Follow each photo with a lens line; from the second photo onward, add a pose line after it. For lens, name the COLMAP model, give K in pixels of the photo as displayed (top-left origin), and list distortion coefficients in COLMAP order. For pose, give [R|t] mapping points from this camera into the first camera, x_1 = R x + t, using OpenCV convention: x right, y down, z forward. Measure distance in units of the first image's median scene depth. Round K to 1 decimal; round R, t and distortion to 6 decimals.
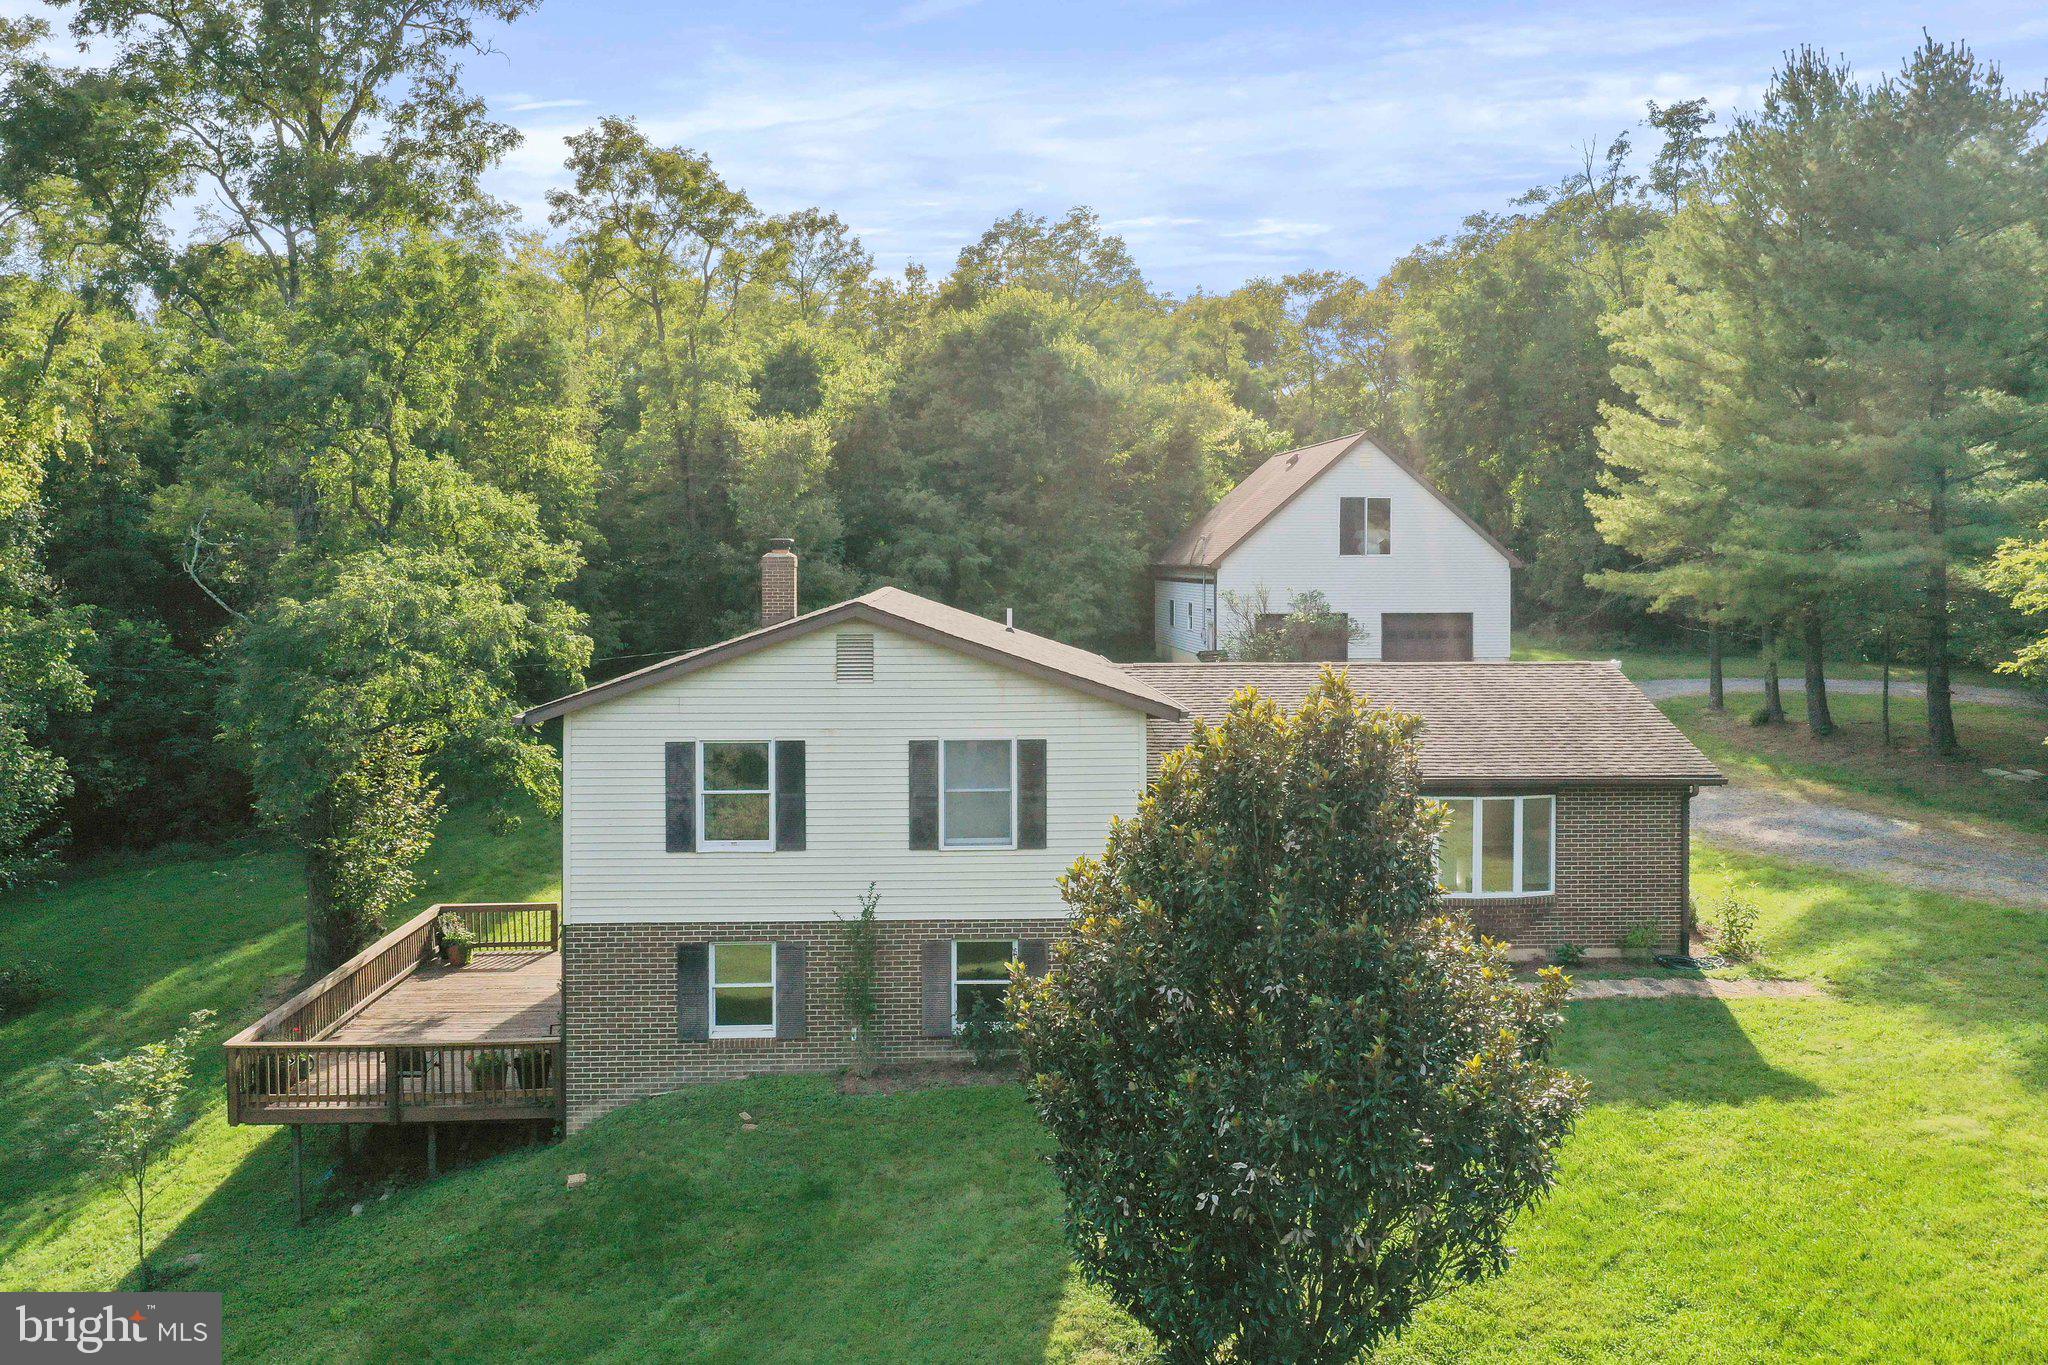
lens RADIAL K [[1641.7, 0, 1026.7], [0, 1641.7, 630.3], [0, 0, 1]] dist [0.005509, 0.008853]
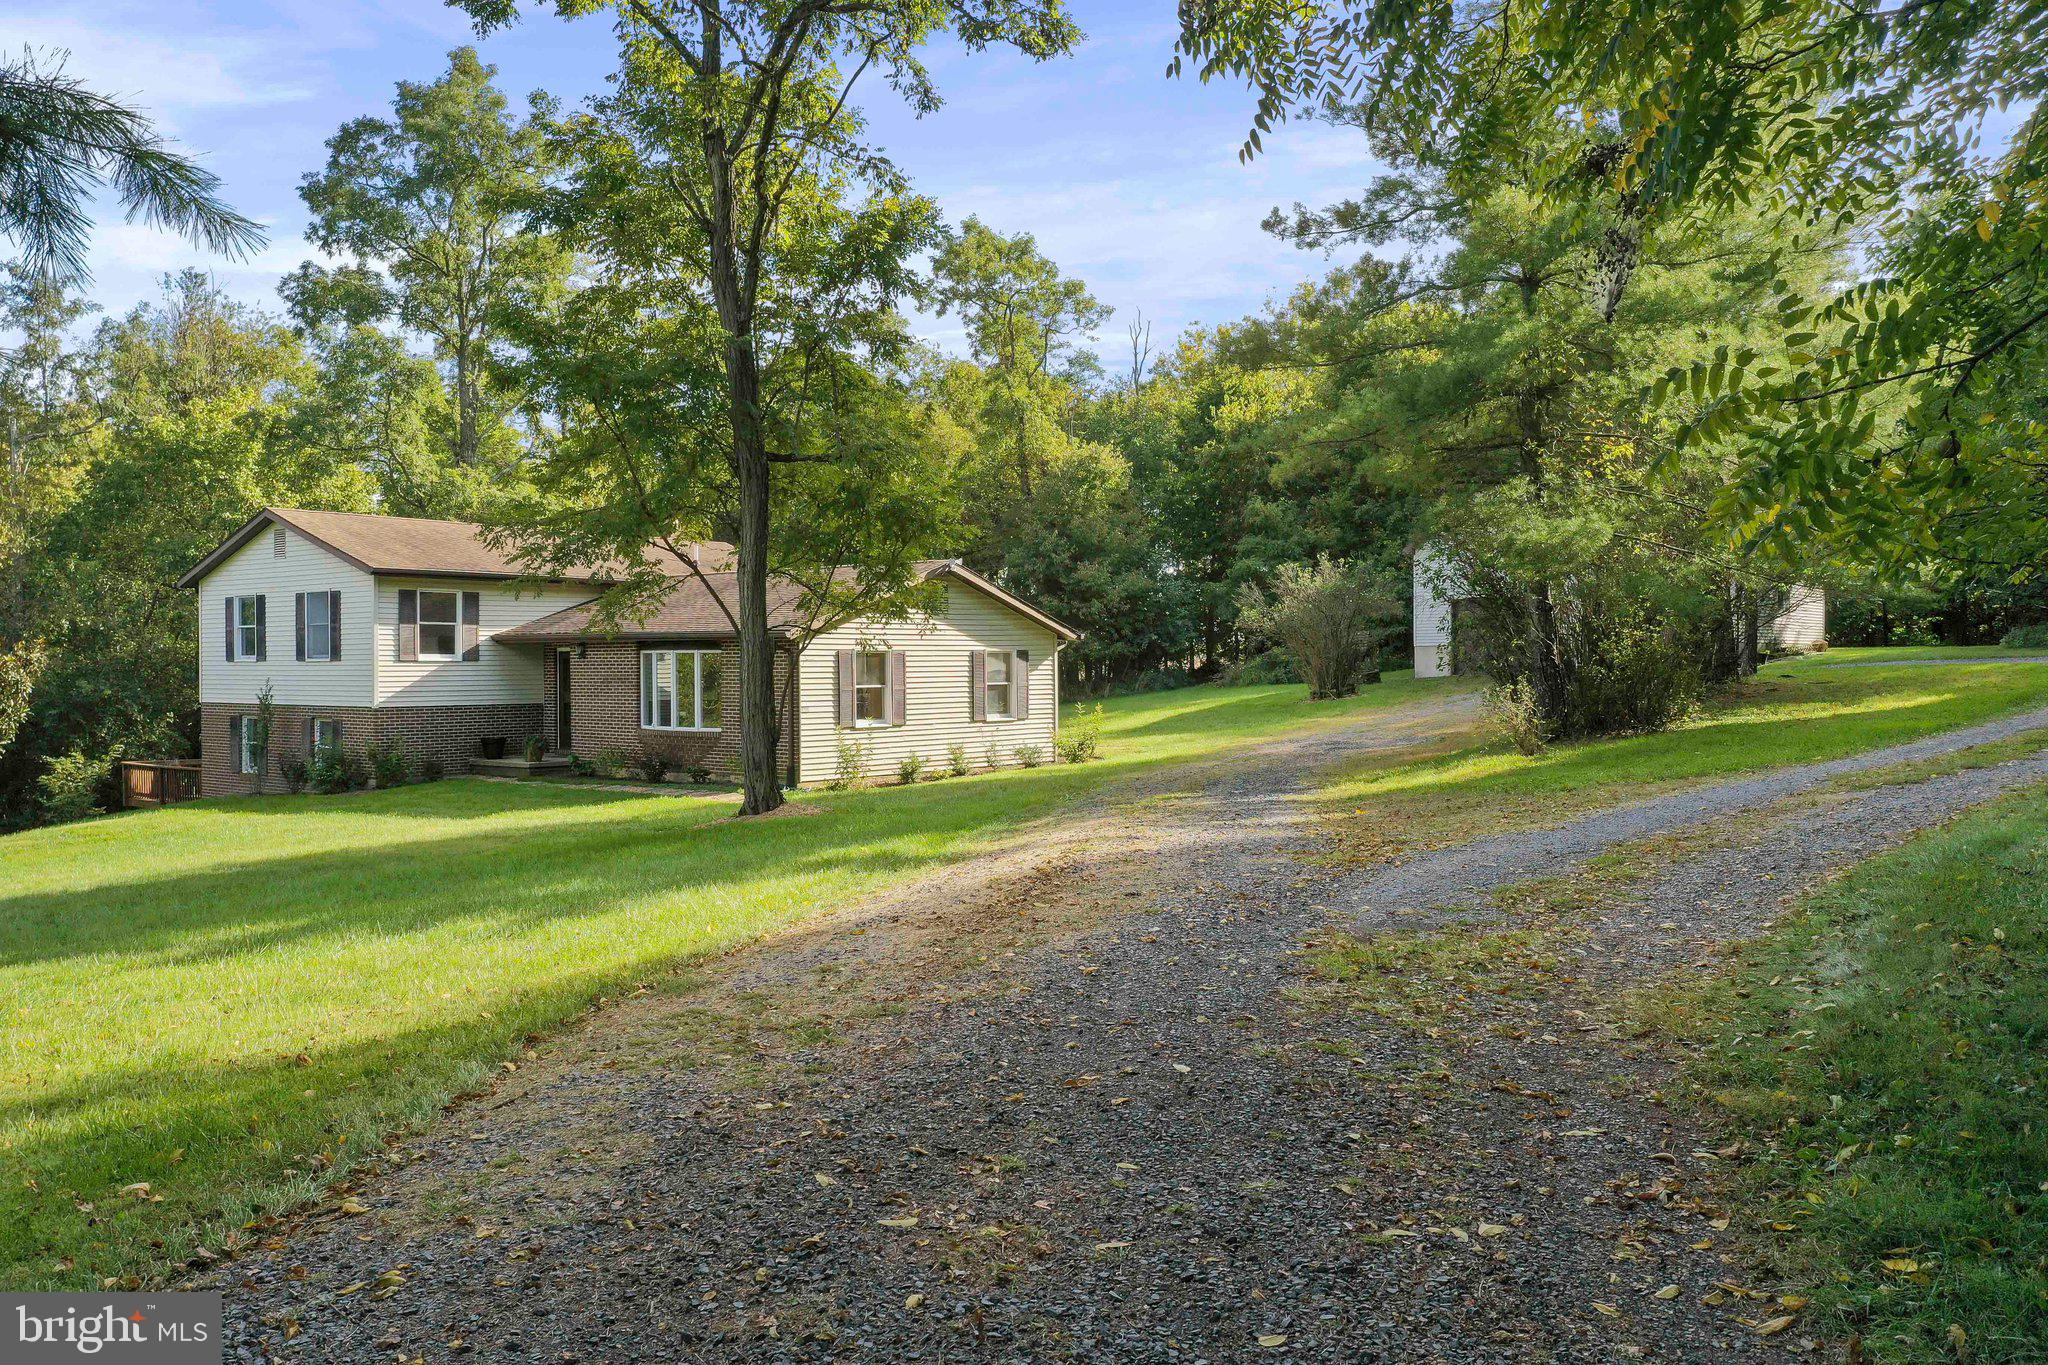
lens RADIAL K [[1627.8, 0, 1024.0], [0, 1627.8, 682.5], [0, 0, 1]] dist [0.007424, -0.003344]
pose [[0.752451, 0.007860, -0.658601, 1.529478], [-0.024786, 0.999558, -0.016389, 0.163453], [0.658181, 0.028656, 0.752314, 0.262088]]
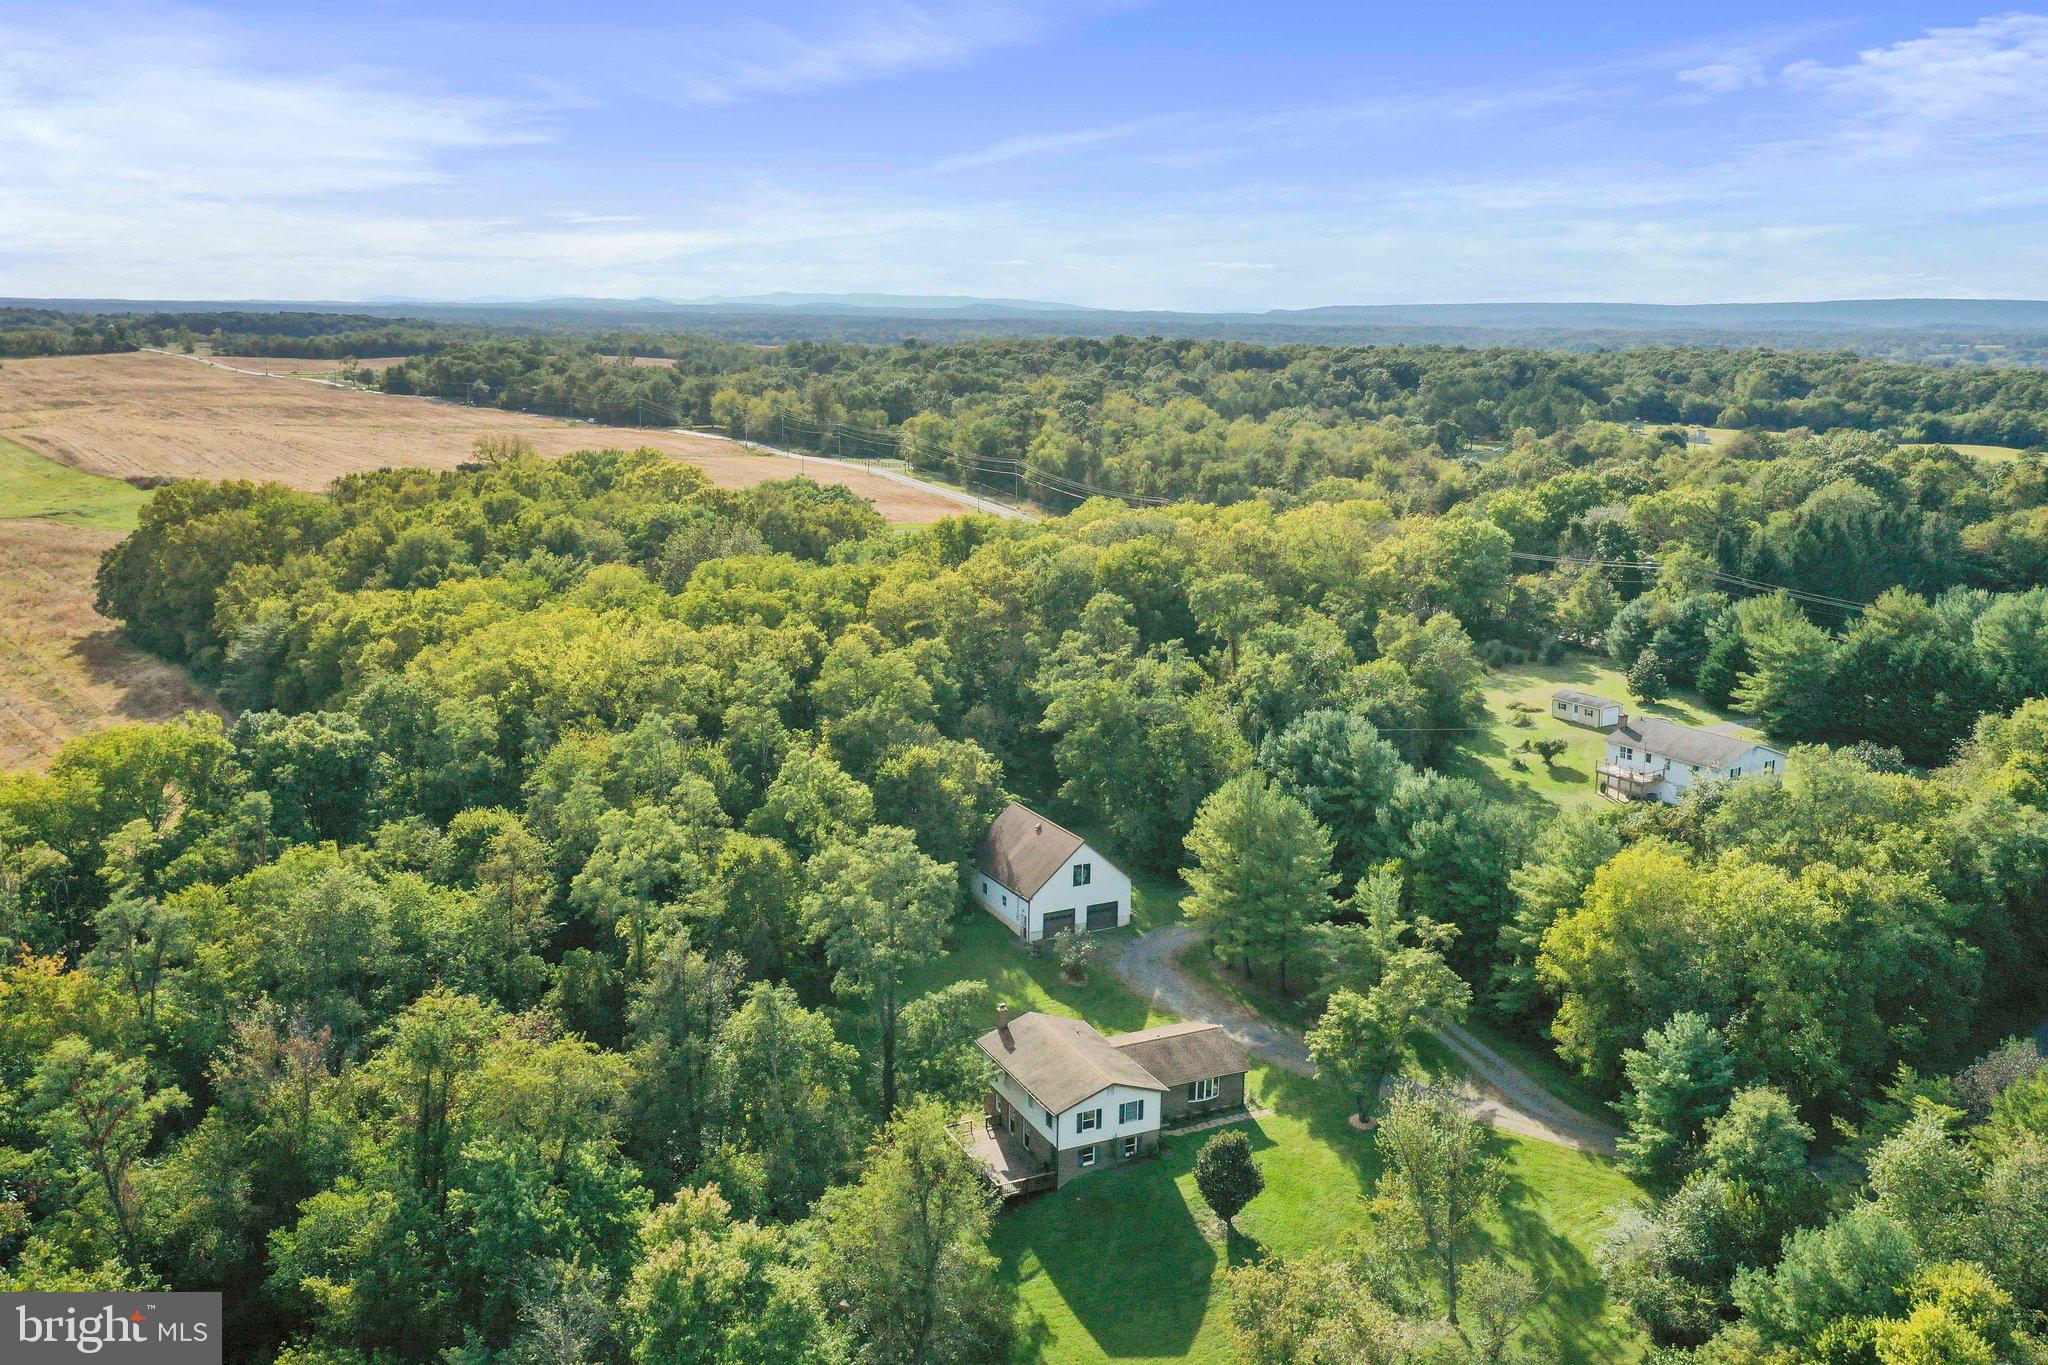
lens RADIAL K [[1669.2, 0, 1022.7], [0, 1669.2, 754.6], [0, 0, 1]] dist [0.118653, 0.006256]
pose [[0.922952, -0.086694, 0.375025, -2.183780], [0.006183, 0.977520, 0.210753, -2.069033], [-0.384865, -0.192196, 0.902740, -3.330593]]
